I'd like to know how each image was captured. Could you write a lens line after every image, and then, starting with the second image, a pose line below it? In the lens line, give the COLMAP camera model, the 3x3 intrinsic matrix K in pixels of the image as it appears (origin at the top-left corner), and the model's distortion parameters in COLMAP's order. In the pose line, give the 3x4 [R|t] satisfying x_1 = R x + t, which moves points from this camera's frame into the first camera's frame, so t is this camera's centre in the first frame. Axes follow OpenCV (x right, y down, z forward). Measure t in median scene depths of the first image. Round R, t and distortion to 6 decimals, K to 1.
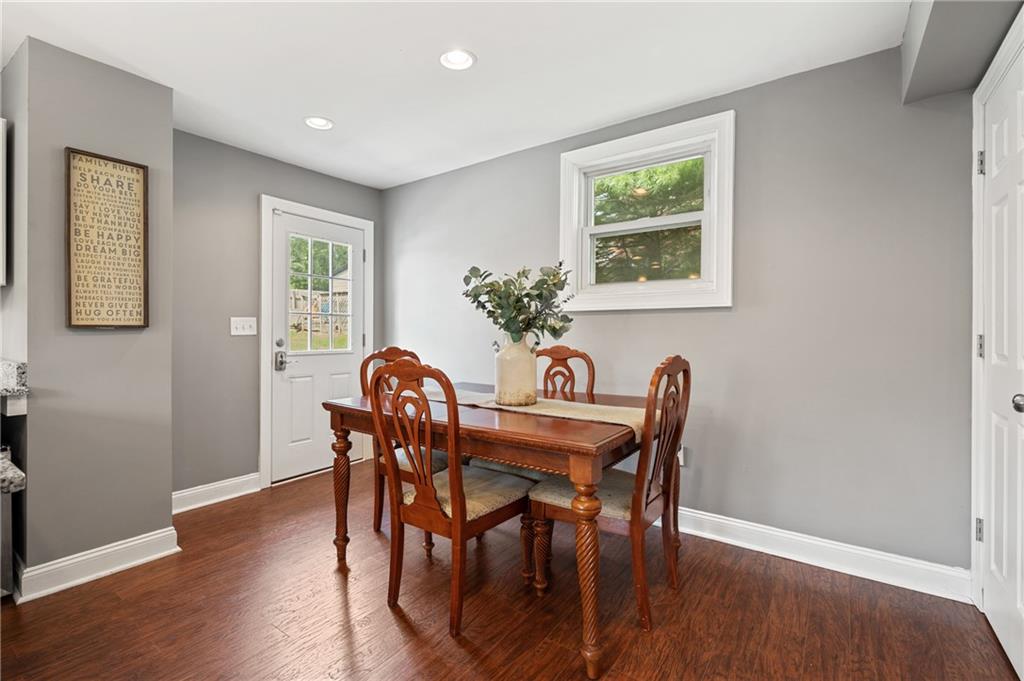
lens RADIAL K [[462.6, 0, 515.2], [0, 462.6, 333.5], [0, 0, 1]] dist [0.001060, 0.000422]
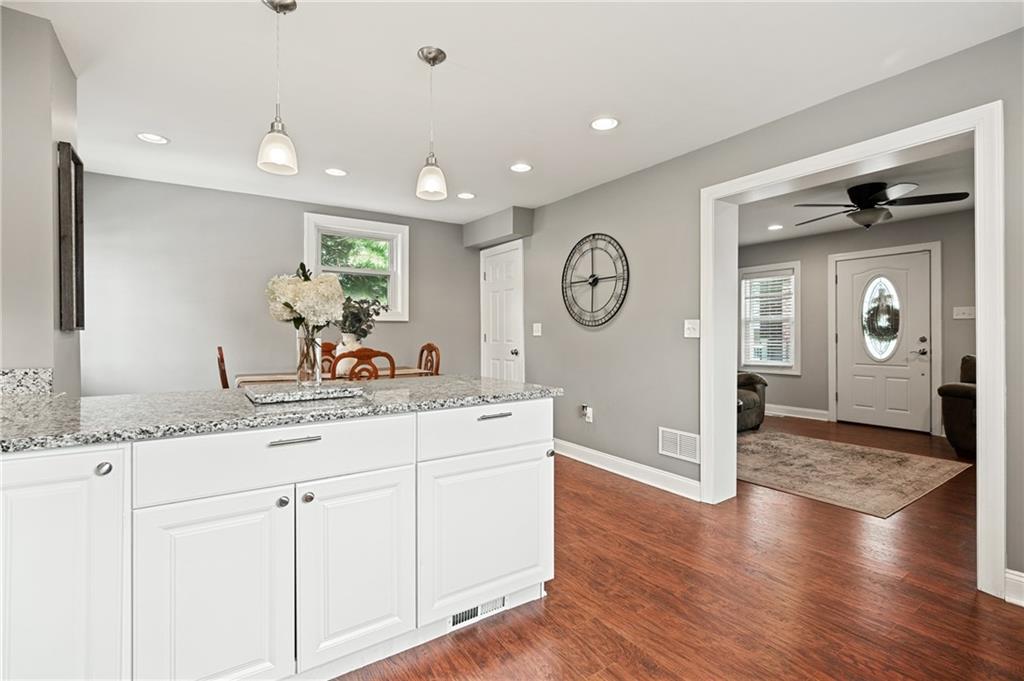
lens RADIAL K [[462.6, 0, 515.2], [0, 462.6, 333.5], [0, 0, 1]] dist [0.001060, 0.000422]
pose [[0.349143, -0.003507, 0.937063, -1.446490], [0.005298, 0.999984, 0.001769, -0.004535], [-0.937054, 0.004347, 0.349157, -0.195515]]
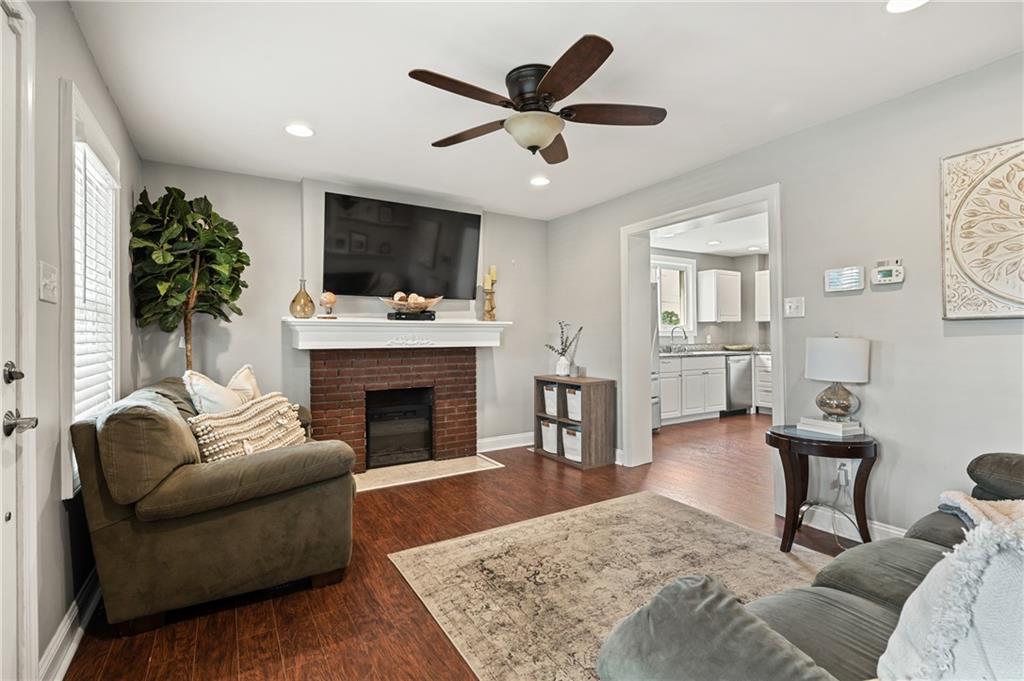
lens RADIAL K [[462.6, 0, 515.2], [0, 462.6, 333.5], [0, 0, 1]] dist [0.001060, 0.000422]
pose [[-0.389234, -0.006071, -0.921119, 1.727260], [0.007899, 0.999920, -0.009928, 0.000205], [0.921105, -0.011140, -0.389154, -0.505524]]
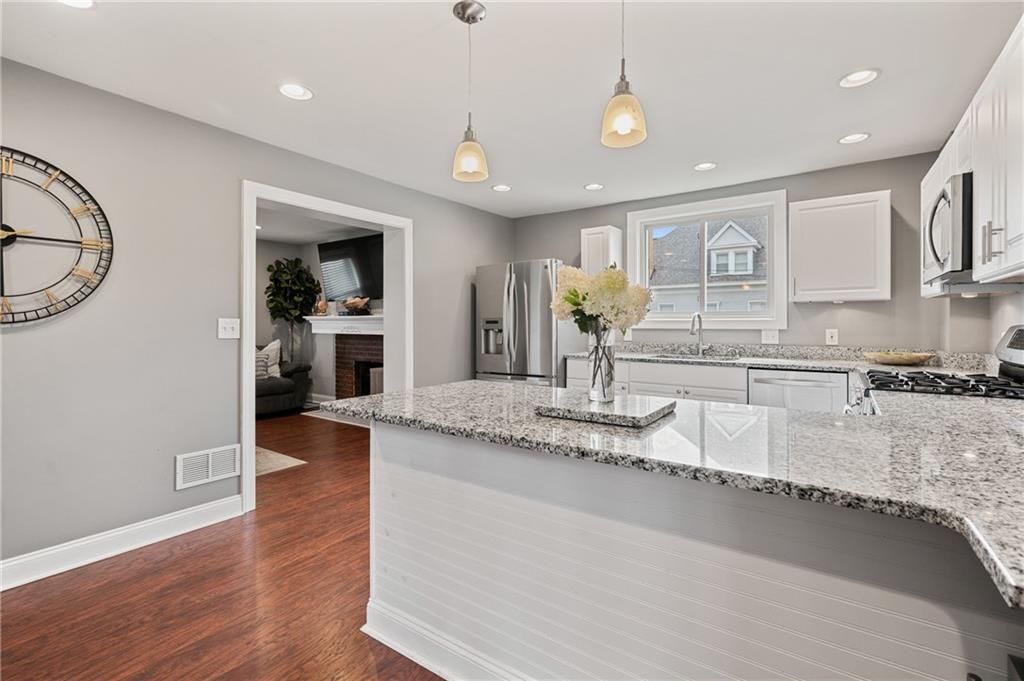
lens RADIAL K [[466.5, 0, 517.3], [0, 466.5, 322.5], [0, 0, 1]] dist [-0.000923, -0.000087]
pose [[-0.999867, 0.000052, -0.016294, -0.672406], [0.000059, 1.000000, -0.000462, -0.029488], [0.016294, -0.000462, -0.999867, 1.128653]]
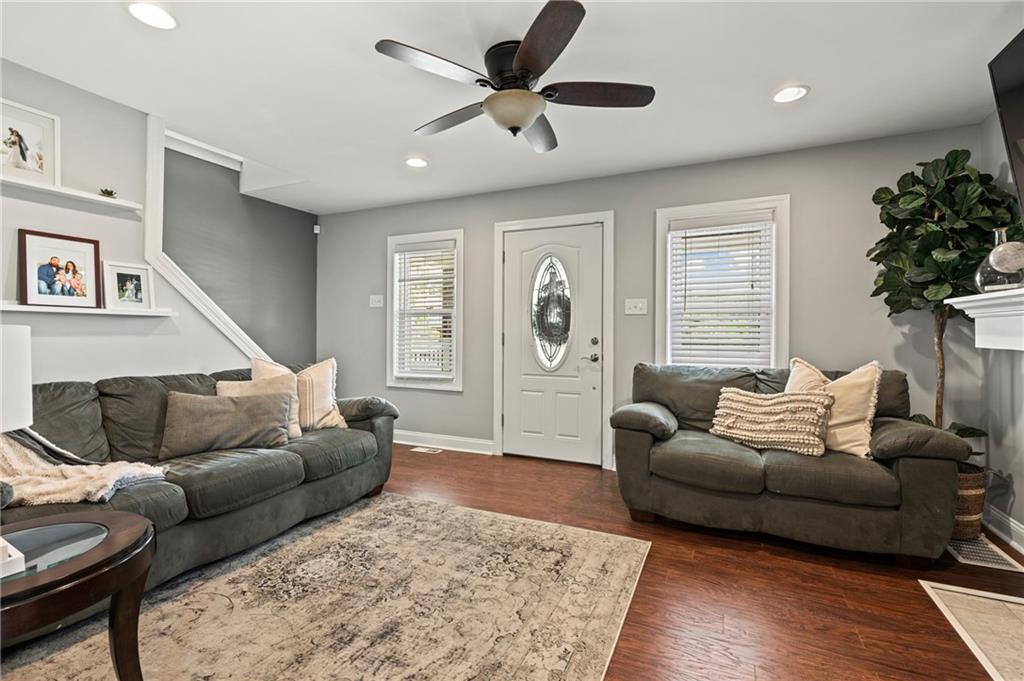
lens RADIAL K [[462.6, 0, 515.2], [0, 462.6, 333.5], [0, 0, 1]] dist [0.001060, 0.000422]
pose [[-0.186642, -0.004543, 0.982418, -0.202888], [-0.006183, 0.999975, 0.003449, 0.006995], [-0.982409, -0.005431, -0.186665, -0.684575]]
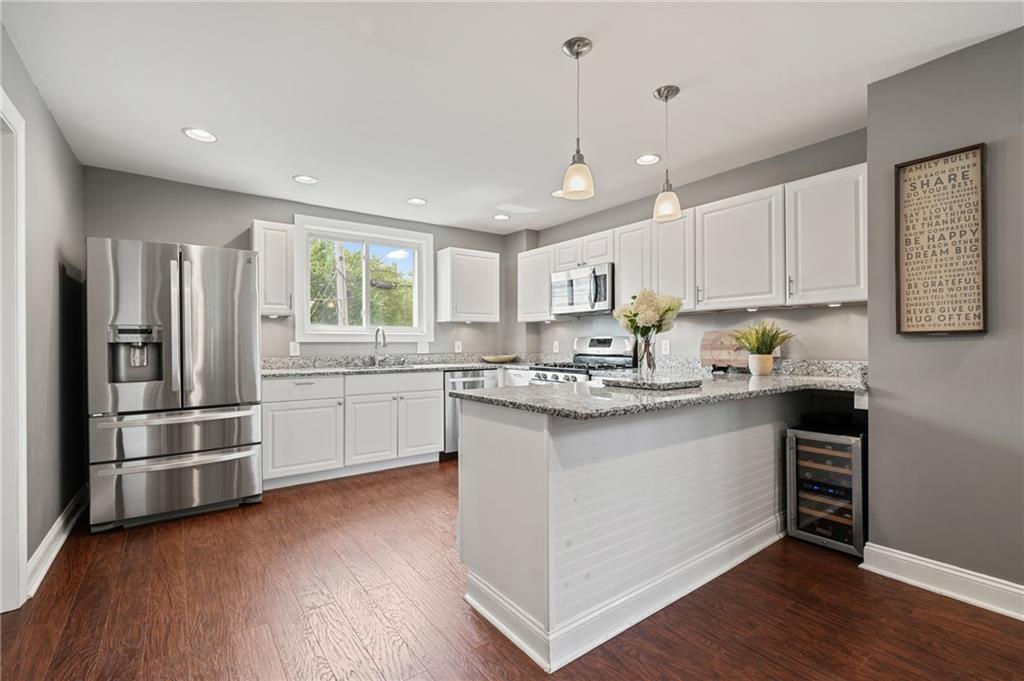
lens RADIAL K [[459.2, 0, 509.2], [0, 459.2, 340.7], [0, 0, 1]] dist [0.001135, 0.000204]
pose [[-0.316696, -0.005537, -0.948511, 0.296807], [0.003177, 0.999971, -0.006898, 0.005628], [0.948522, -0.005198, -0.316669, 0.460140]]
